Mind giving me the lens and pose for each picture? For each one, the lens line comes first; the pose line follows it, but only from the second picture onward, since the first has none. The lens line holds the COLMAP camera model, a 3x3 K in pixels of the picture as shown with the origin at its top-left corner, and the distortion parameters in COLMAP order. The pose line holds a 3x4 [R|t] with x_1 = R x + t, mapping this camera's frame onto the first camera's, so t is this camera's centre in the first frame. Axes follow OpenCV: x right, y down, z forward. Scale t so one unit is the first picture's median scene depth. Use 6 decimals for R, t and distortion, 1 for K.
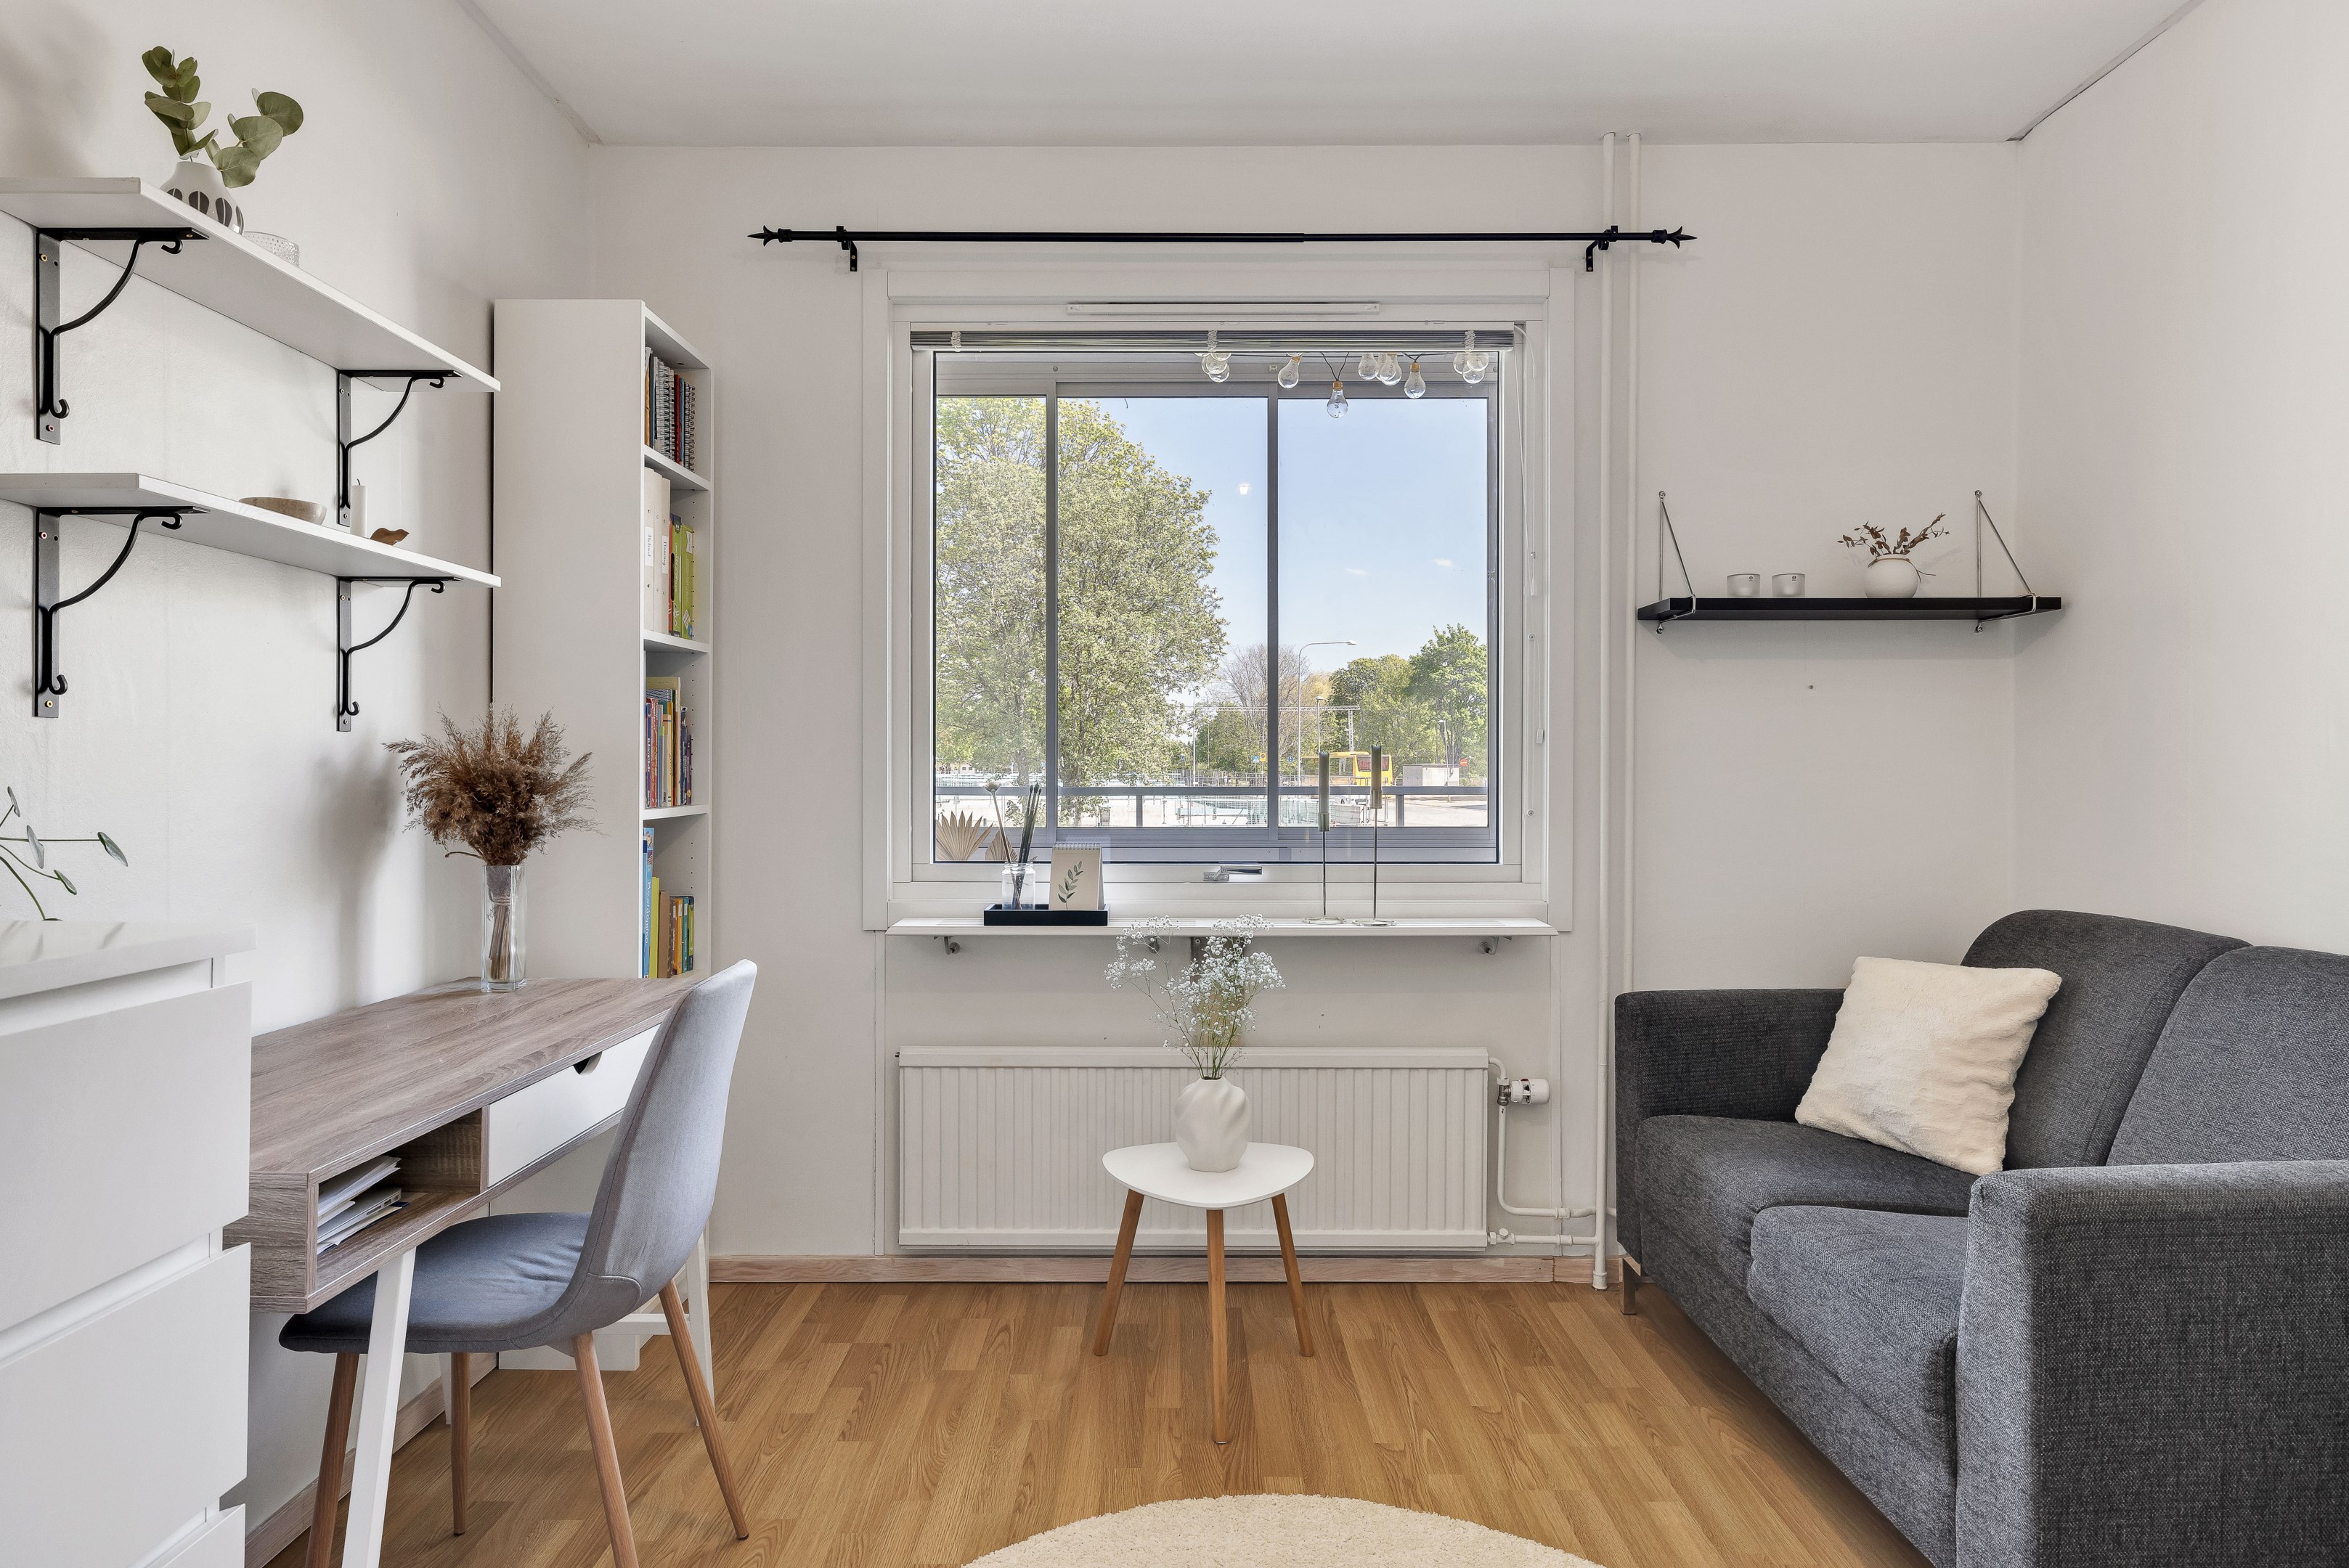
lens RADIAL K [[1358.1, 0, 1161.5], [0, 1358.1, 762.6], [0, 0, 1]] dist [0.003092, -0.000458]
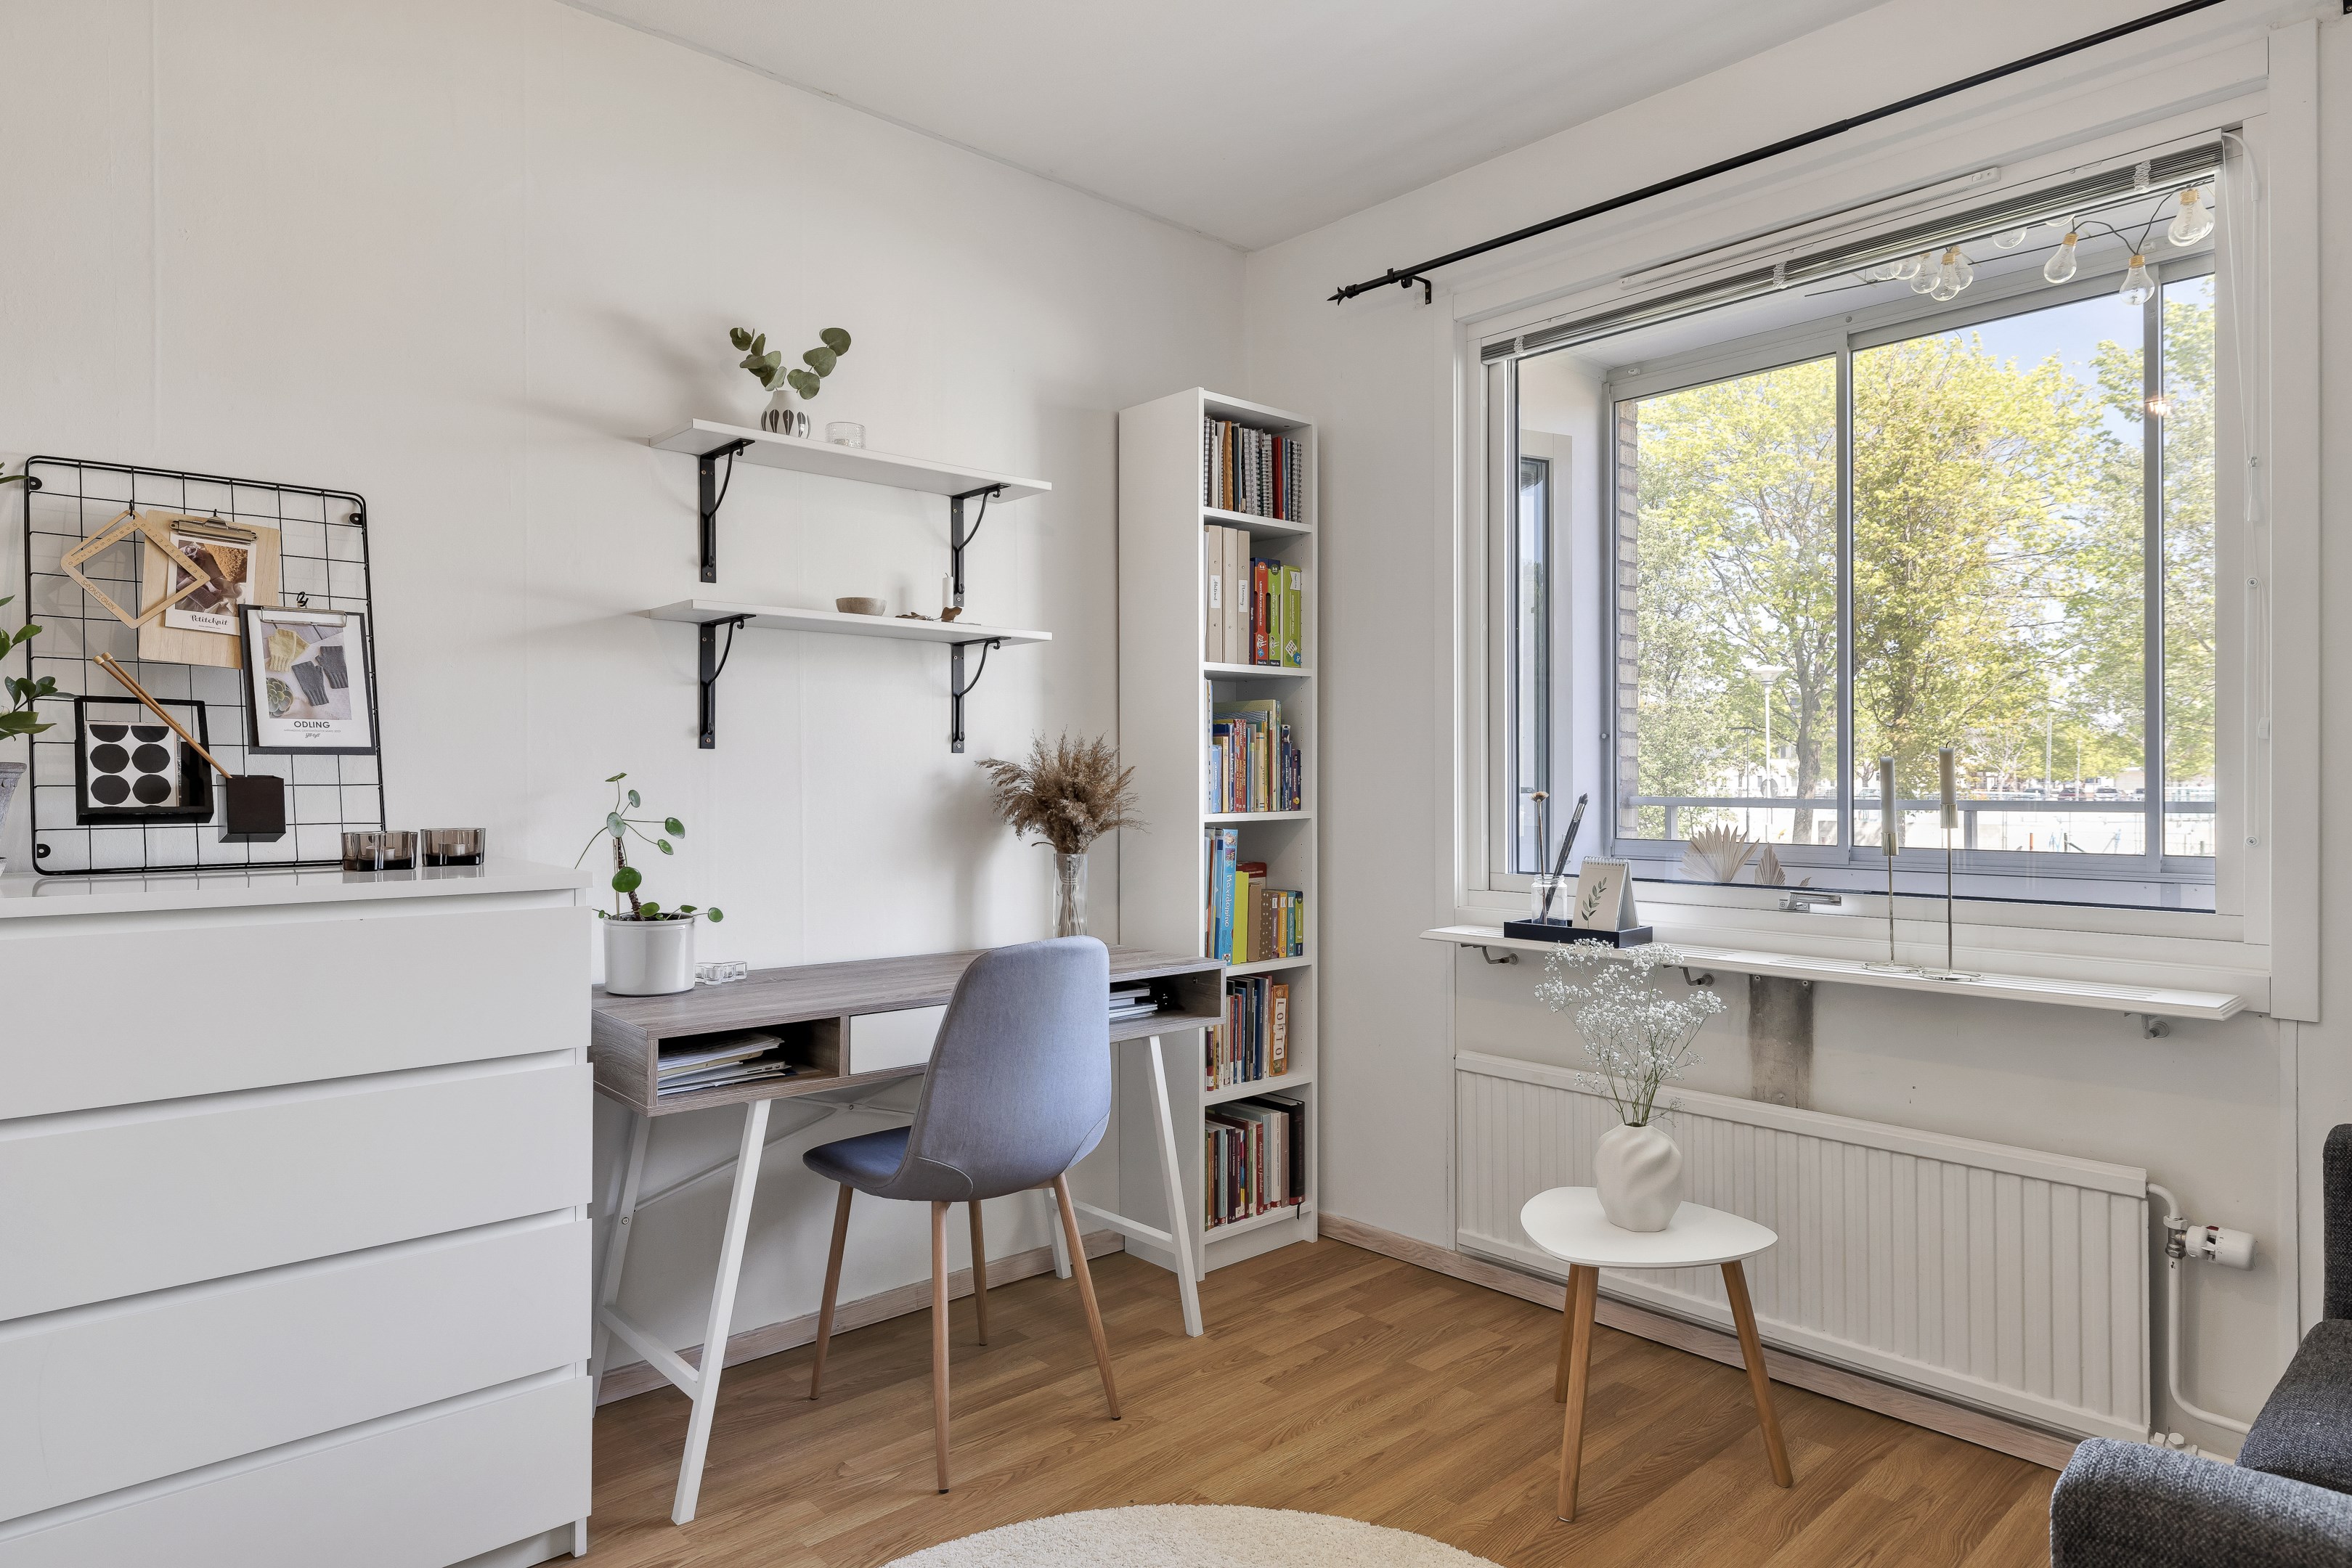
lens RADIAL K [[1359.8, 0, 1218.7], [0, 1359.8, 773.9], [0, 0, 1]] dist [0.003092, -0.000458]
pose [[0.689368, -0.005910, -0.724387, 0.435310], [0.004458, 0.999982, -0.003916, 0.004257], [0.724397, -0.000530, 0.689382, 0.164963]]
